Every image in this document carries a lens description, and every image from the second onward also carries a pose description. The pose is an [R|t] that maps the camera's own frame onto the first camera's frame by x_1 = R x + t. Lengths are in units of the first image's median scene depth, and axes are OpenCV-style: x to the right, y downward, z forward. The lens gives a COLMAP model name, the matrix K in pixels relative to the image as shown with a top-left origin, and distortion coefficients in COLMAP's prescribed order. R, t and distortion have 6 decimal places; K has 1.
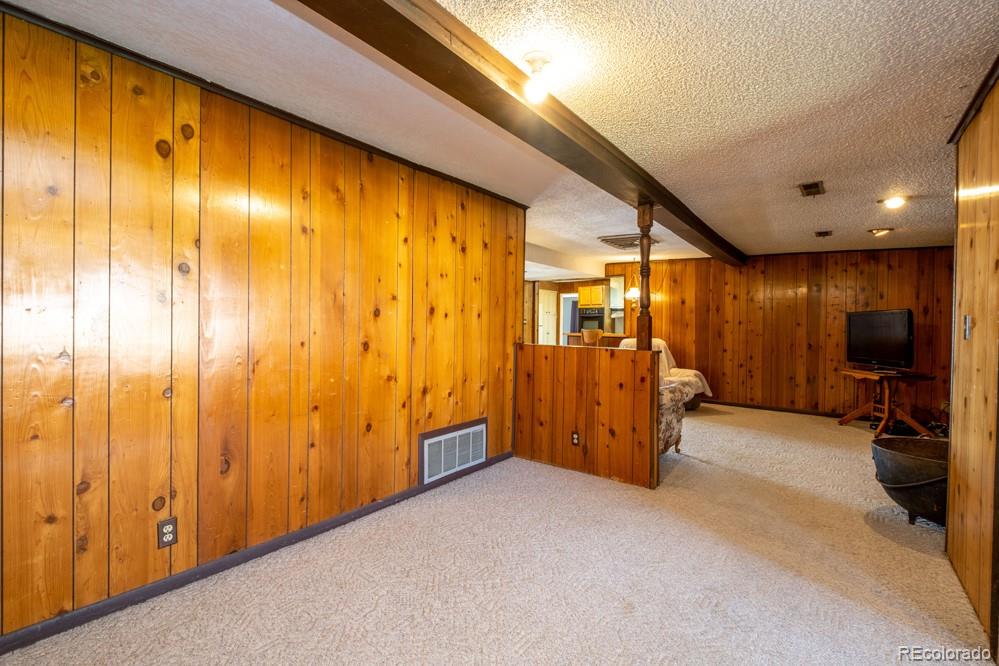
lens RADIAL K [[430.5, 0, 496.4], [0, 430.5, 328.7], [0, 0, 1]] dist [0.001534, -0.002674]
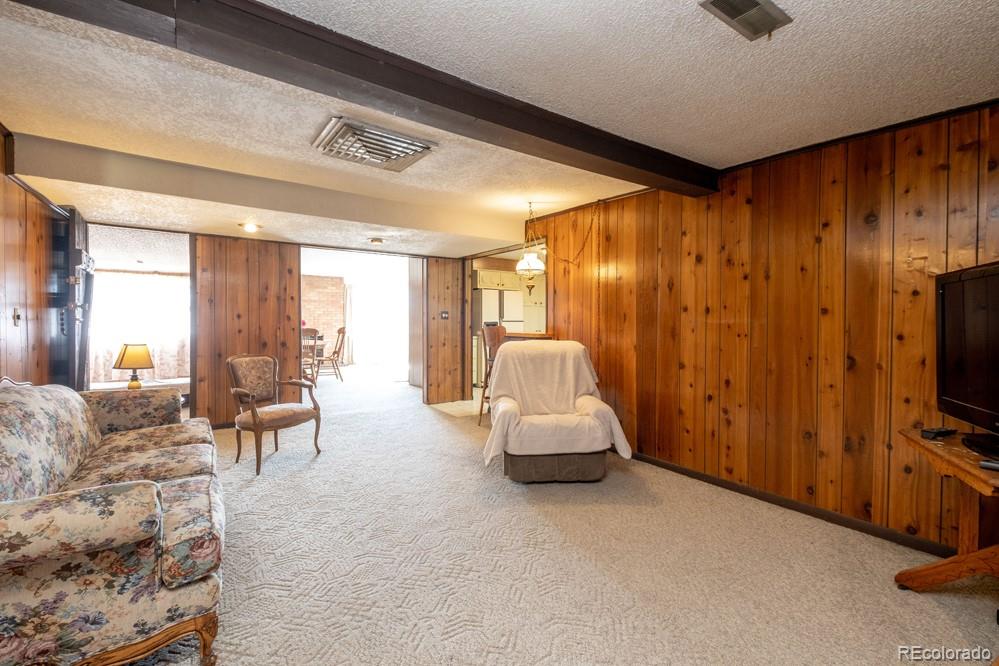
lens RADIAL K [[430.5, 0, 499.8], [0, 430.5, 326.6], [0, 0, 1]] dist [0.001534, -0.002674]
pose [[0.959554, -0.005738, -0.281466, 0.538958], [0.008081, 0.999942, 0.007165, -0.000642], [0.281409, -0.009150, 0.959544, 0.524850]]
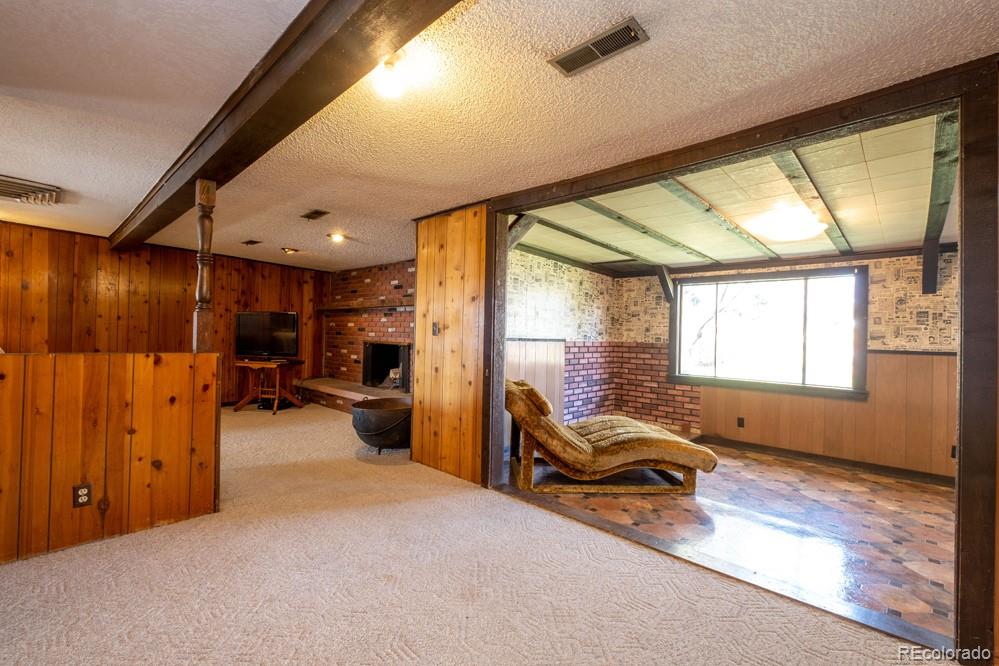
lens RADIAL K [[430.5, 0, 504.1], [0, 430.5, 331.7], [0, 0, 1]] dist [0.001534, -0.002674]
pose [[0.083978, -0.005410, 0.996453, -0.246298], [-0.014747, 0.999869, 0.006671, -0.003047], [-0.996359, -0.015254, 0.083887, 0.192520]]
